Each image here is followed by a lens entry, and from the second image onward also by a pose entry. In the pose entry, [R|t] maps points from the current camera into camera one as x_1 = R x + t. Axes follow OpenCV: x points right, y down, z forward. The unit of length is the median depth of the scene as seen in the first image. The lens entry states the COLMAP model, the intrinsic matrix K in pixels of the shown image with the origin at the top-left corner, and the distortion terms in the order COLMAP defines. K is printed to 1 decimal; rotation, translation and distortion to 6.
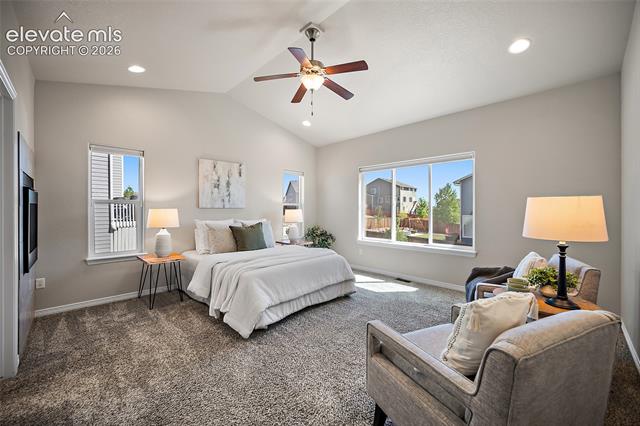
lens RADIAL K [[250.7, 0, 318.9], [0, 250.7, 210.0], [0, 0, 1]] dist [0.000786, 0.000251]
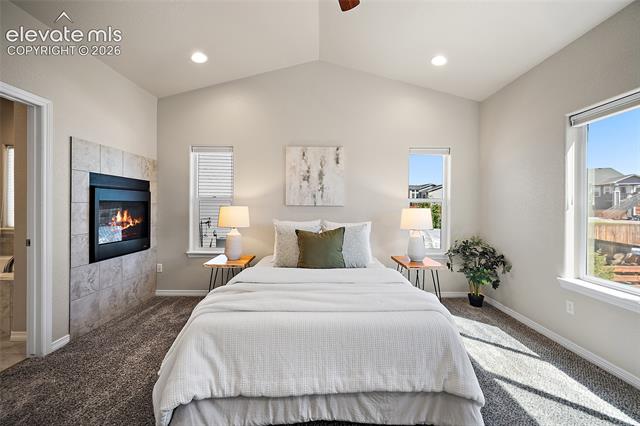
lens RADIAL K [[250.7, 0, 321.5], [0, 250.7, 207.5], [0, 0, 1]] dist [0.000786, 0.000251]
pose [[0.717447, 0.007693, -0.696570, 0.194747], [-0.010645, 0.999943, 0.000080, -0.003173], [0.696532, 0.007357, 0.717488, 0.479183]]
